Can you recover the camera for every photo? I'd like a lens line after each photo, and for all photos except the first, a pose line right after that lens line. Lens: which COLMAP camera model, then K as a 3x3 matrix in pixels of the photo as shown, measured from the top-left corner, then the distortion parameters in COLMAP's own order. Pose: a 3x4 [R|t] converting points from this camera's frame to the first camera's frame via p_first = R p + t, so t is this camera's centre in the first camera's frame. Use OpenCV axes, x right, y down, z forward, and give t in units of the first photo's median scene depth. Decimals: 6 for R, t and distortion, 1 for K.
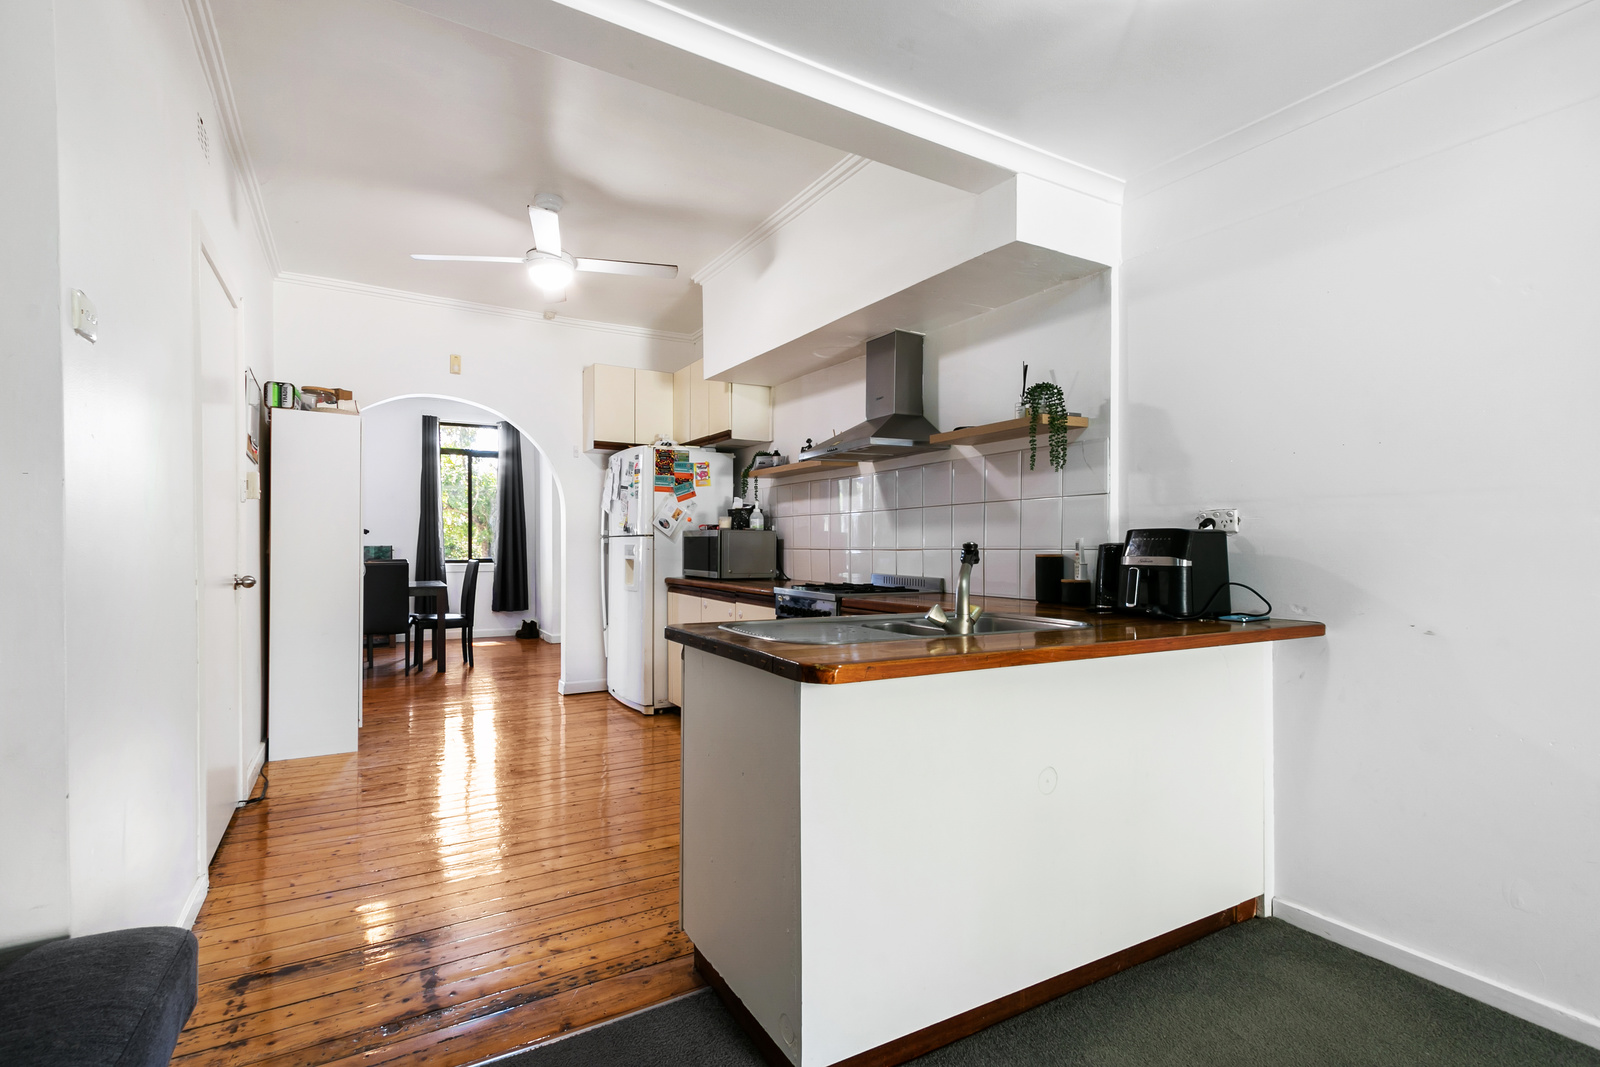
lens RADIAL K [[728.4, 0, 776.9], [0, 728.4, 569.4], [0, 0, 1]] dist [-0.000175, 0.000295]
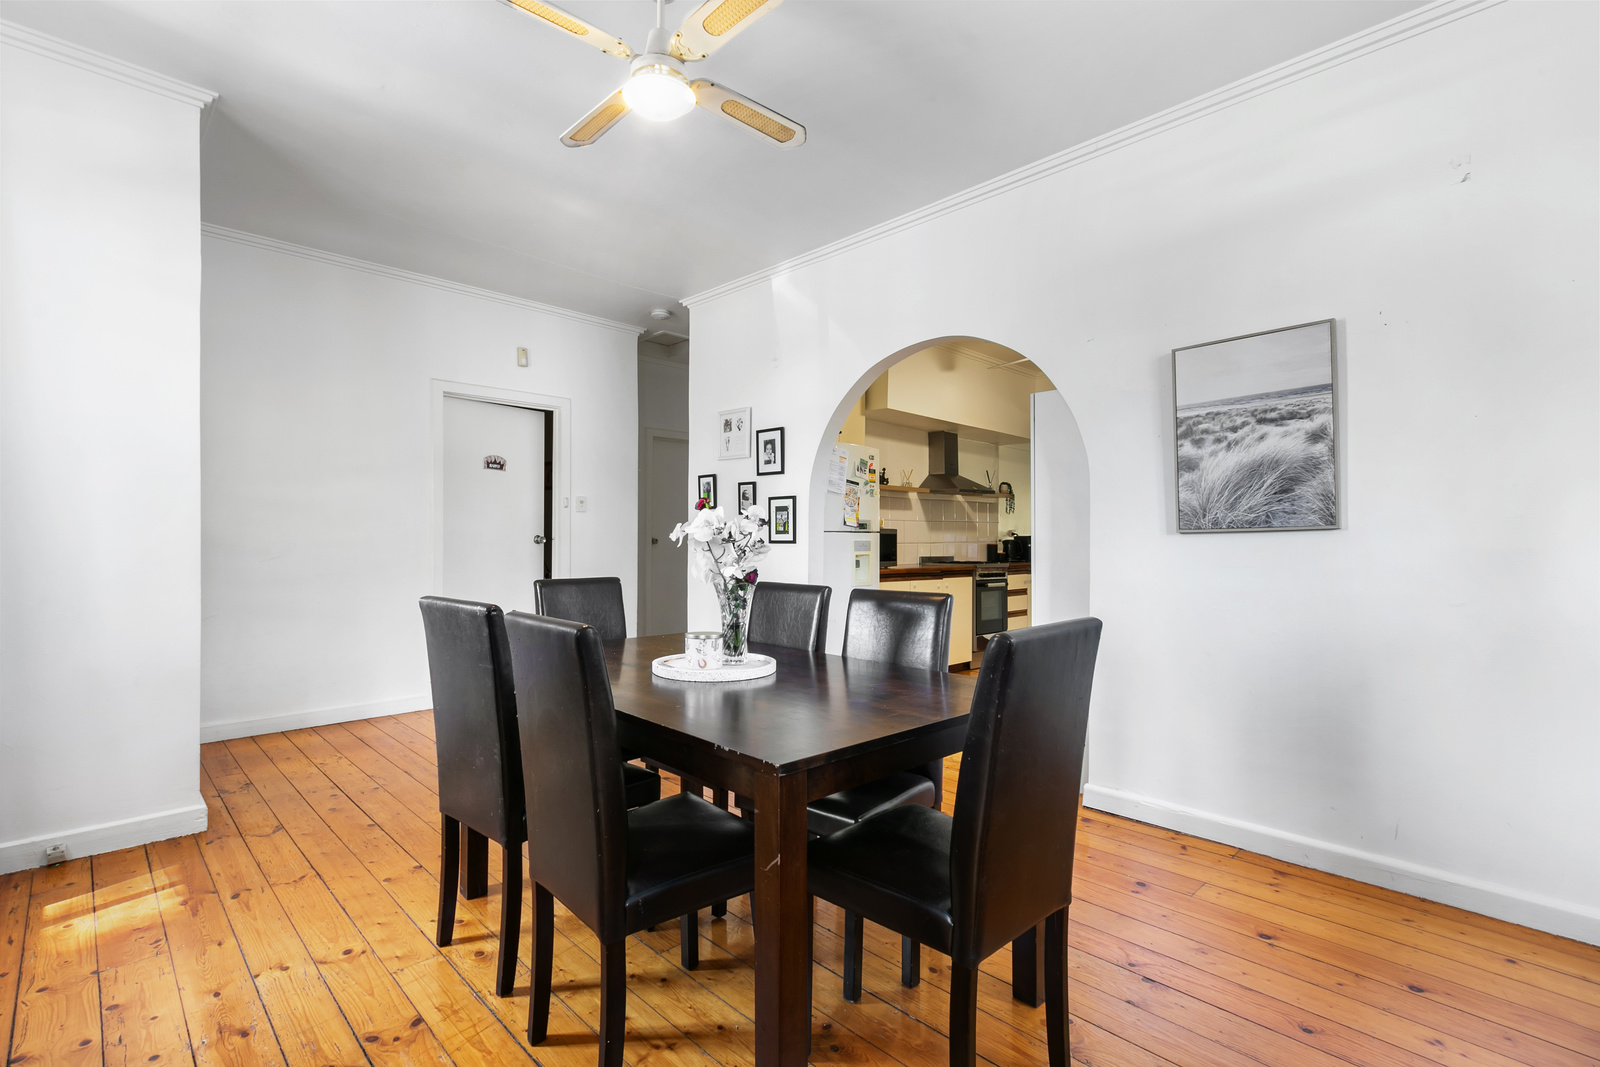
lens RADIAL K [[728.4, 0, 799.4], [0, 728.4, 534.1], [0, 0, 1]] dist [-0.000175, 0.000295]
pose [[-0.256918, 0.004589, 0.966422, -2.157382], [0.024331, 0.999702, 0.001721, -0.086918], [-0.966127, 0.023956, -0.256954, 2.496242]]
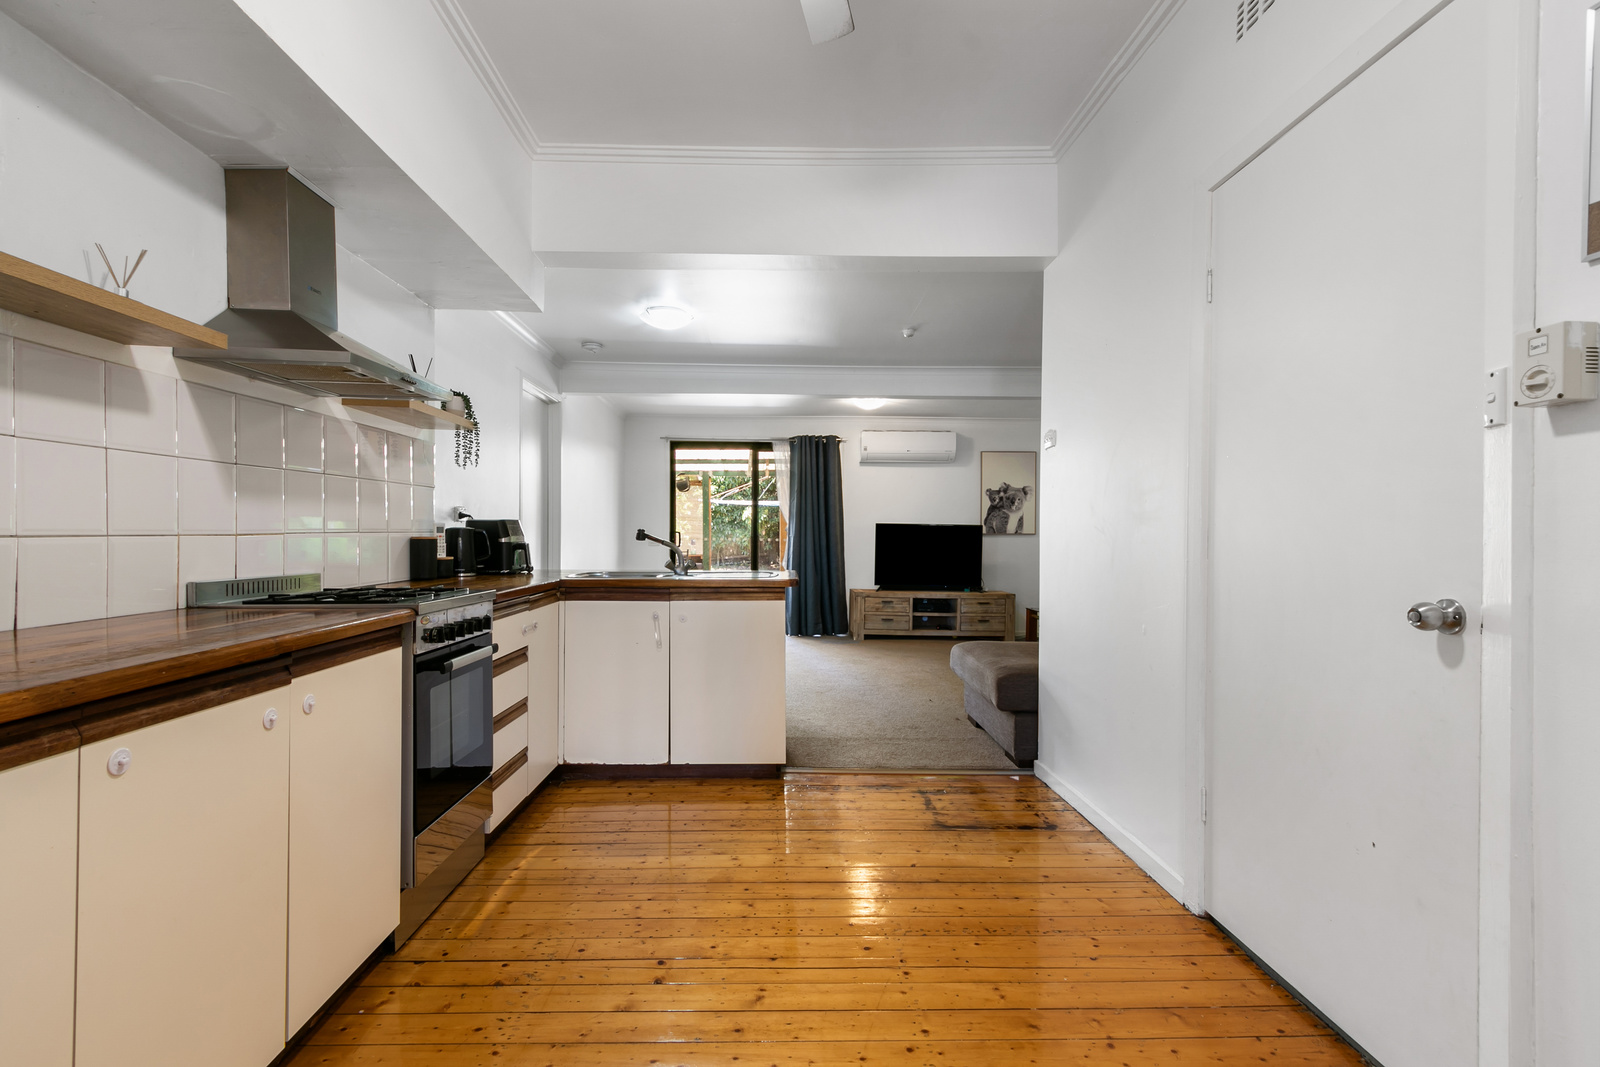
lens RADIAL K [[728.4, 0, 793.7], [0, 728.4, 538.7], [0, 0, 1]] dist [-0.000175, 0.000295]
pose [[-0.879607, -0.000090, 0.475701, -0.691561], [0.015011, 0.999497, 0.027945, -0.046268], [-0.475464, 0.031722, -0.879163, 1.790858]]
